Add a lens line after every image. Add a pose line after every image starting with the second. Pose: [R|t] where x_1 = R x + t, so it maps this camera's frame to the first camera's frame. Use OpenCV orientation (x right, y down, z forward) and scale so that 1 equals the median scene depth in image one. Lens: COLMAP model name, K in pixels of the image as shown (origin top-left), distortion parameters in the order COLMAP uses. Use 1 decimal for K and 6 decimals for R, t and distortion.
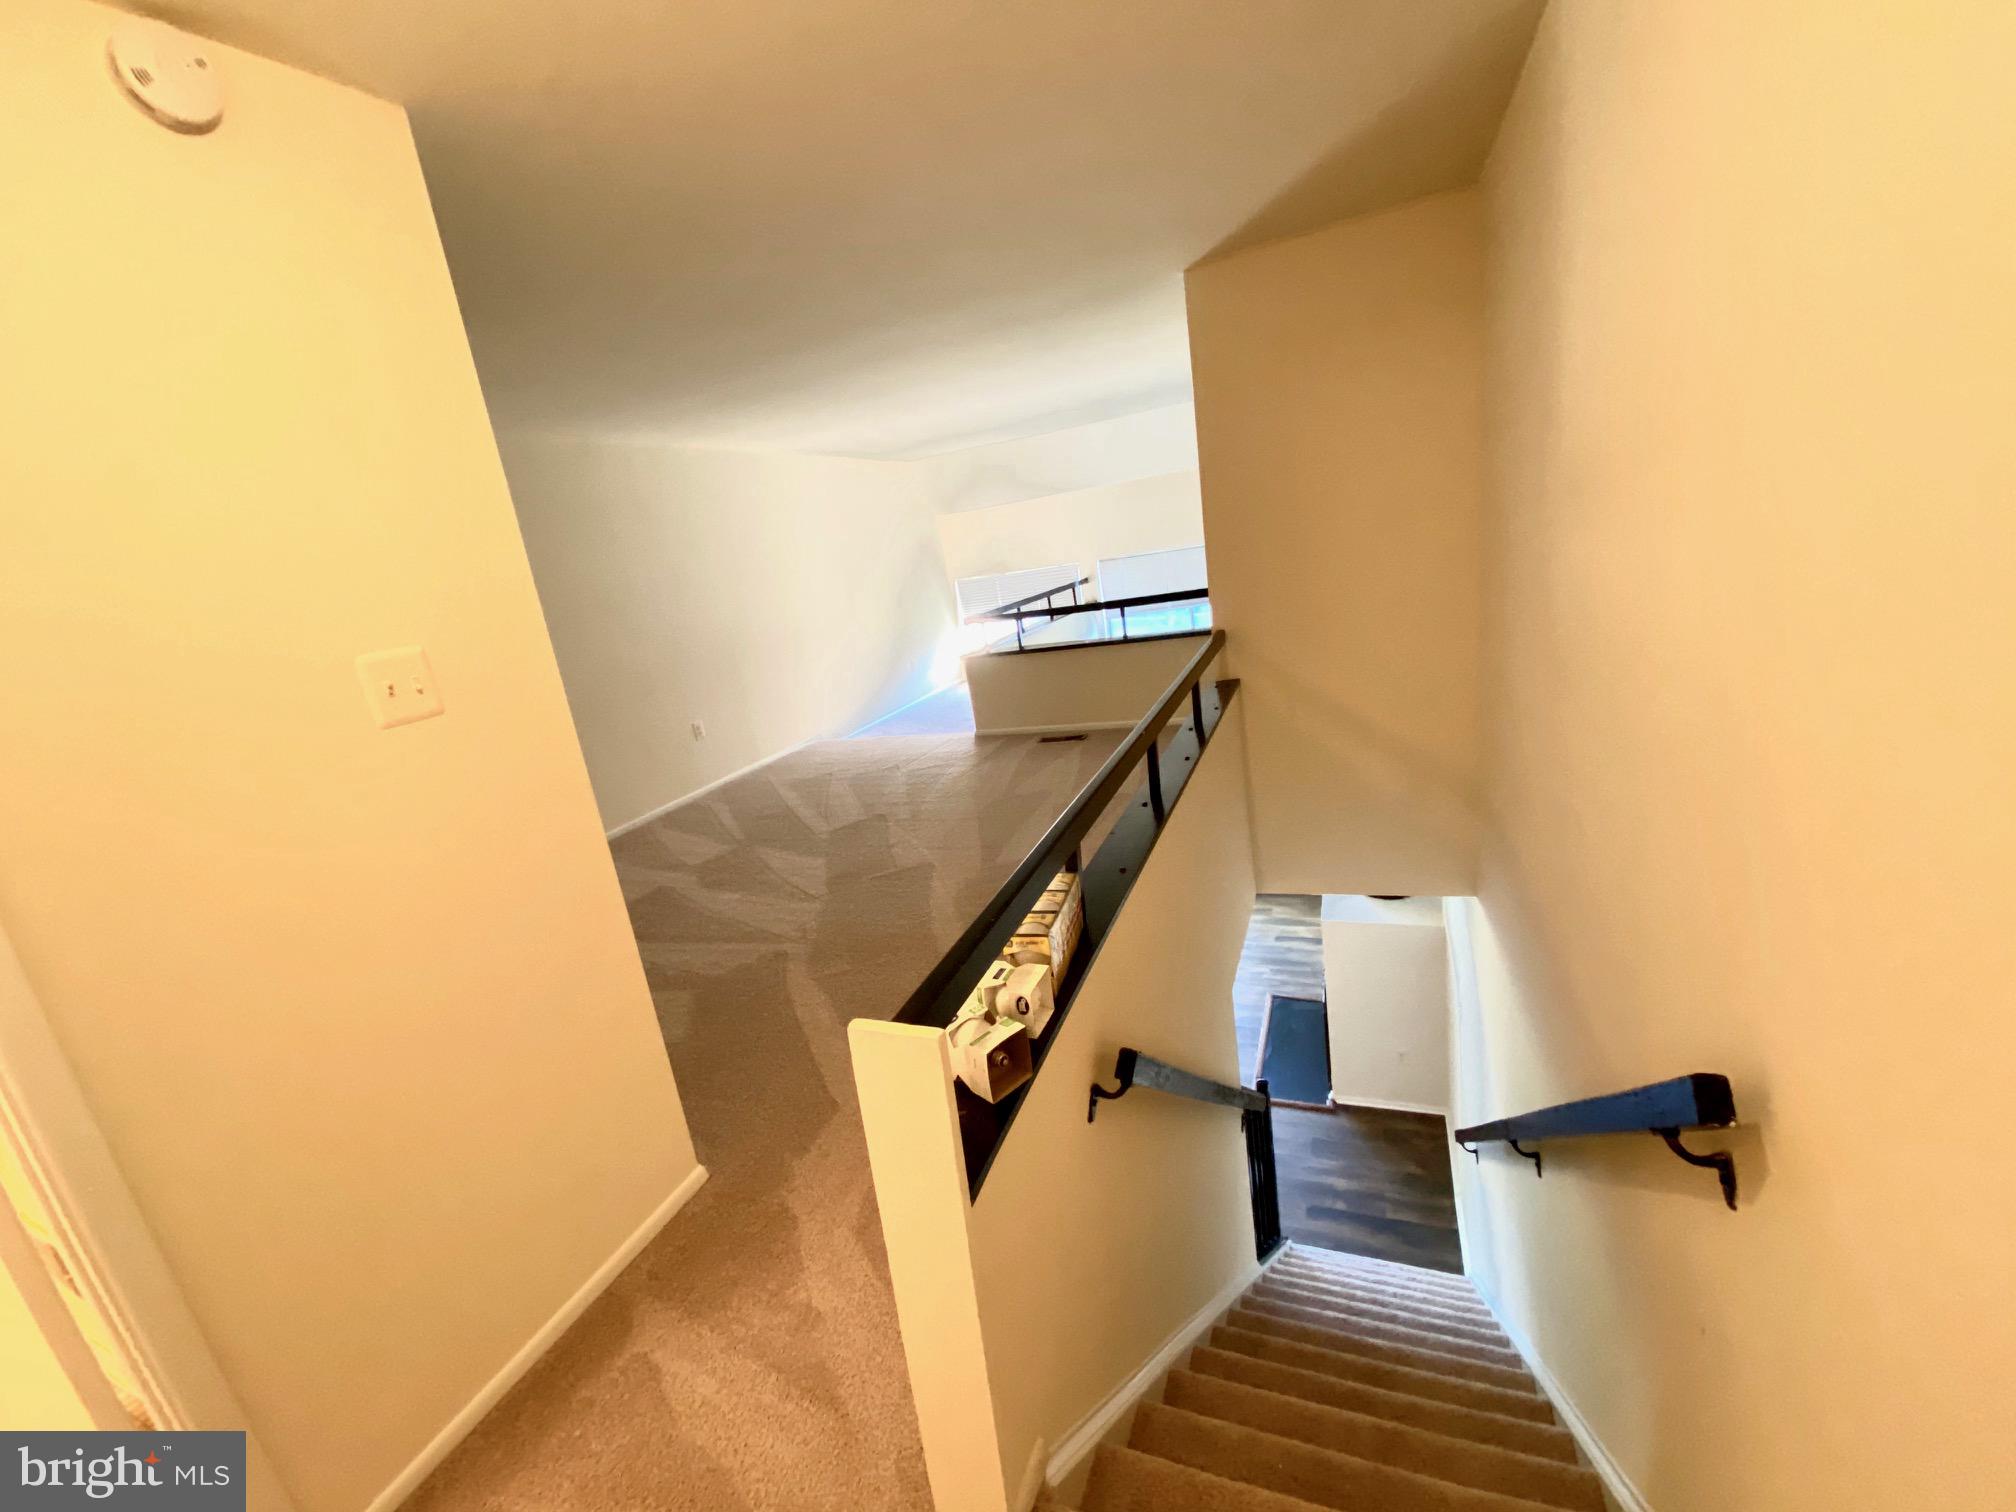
lens RADIAL K [[799.9, 0, 965.3], [0, 799.9, 742.6], [0, 0, 1]] dist [-0.025149, -0.000050]
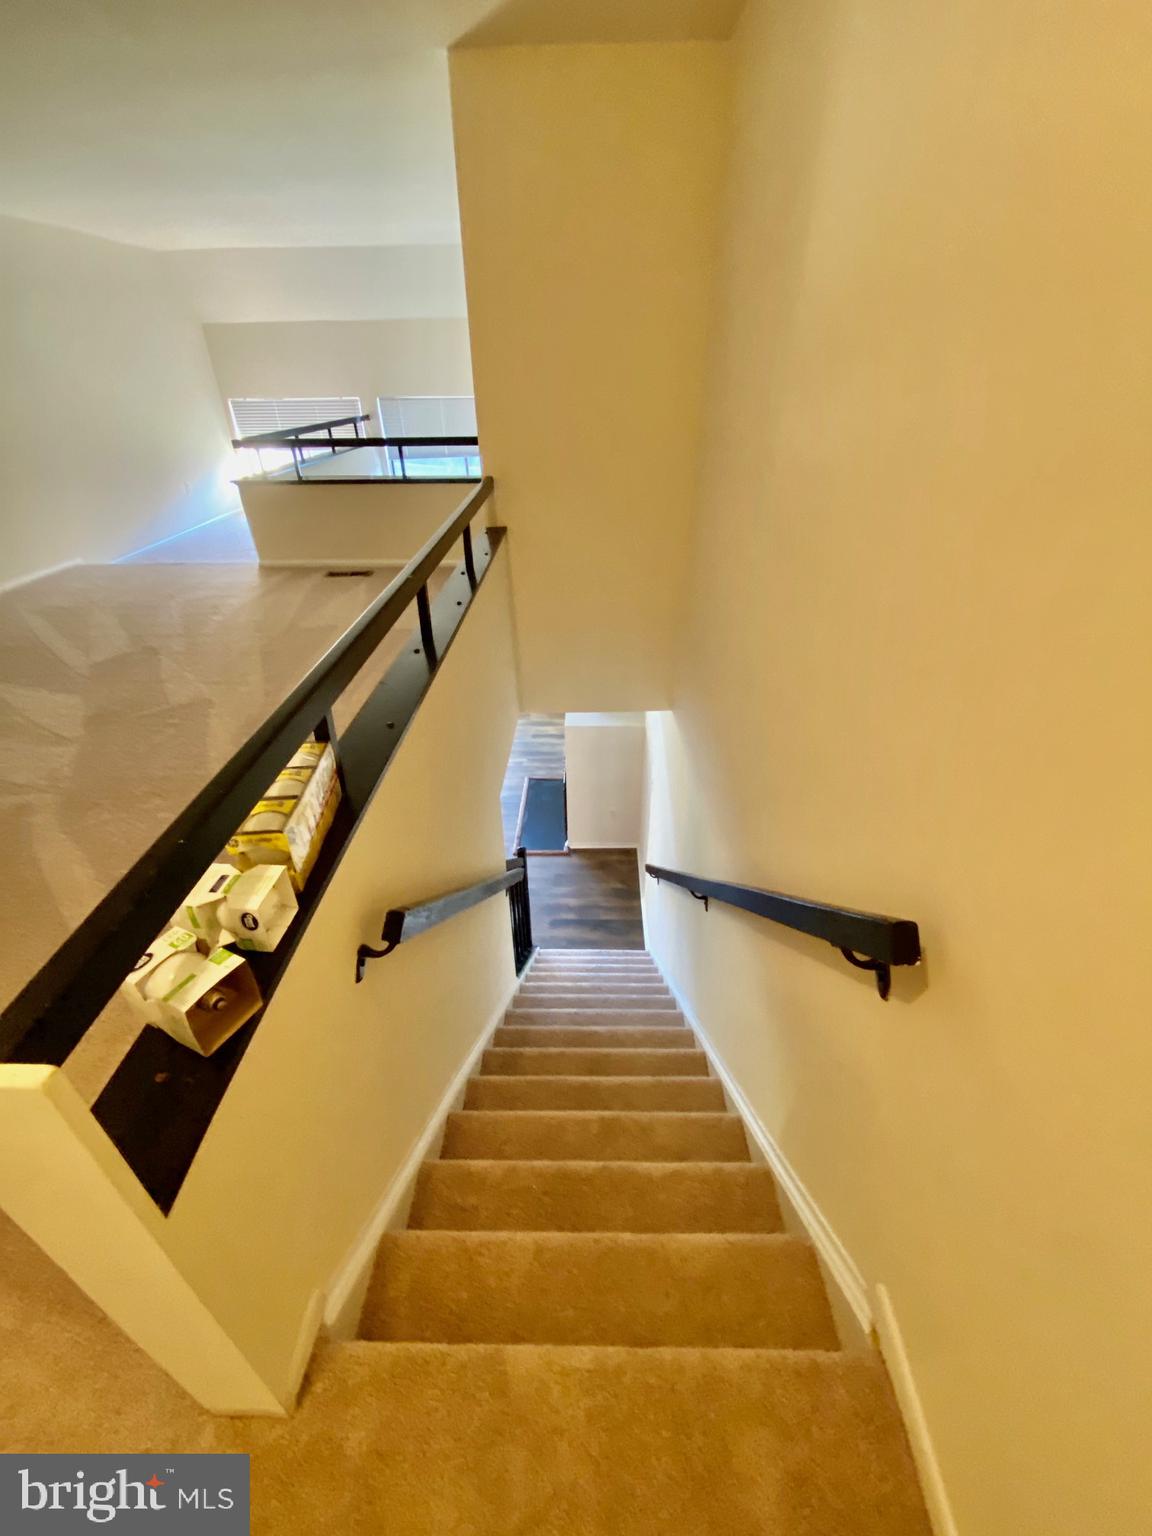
lens RADIAL K [[622.6, 0, 573.5], [0, 622.6, 739.4], [0, 0, 1]] dist [-0.000557, -0.000213]
pose [[0.907002, -0.065508, 0.416000, 0.041093], [-0.041912, 0.968882, 0.243951, -0.007312], [-0.419036, -0.238699, 0.876032, 0.118515]]
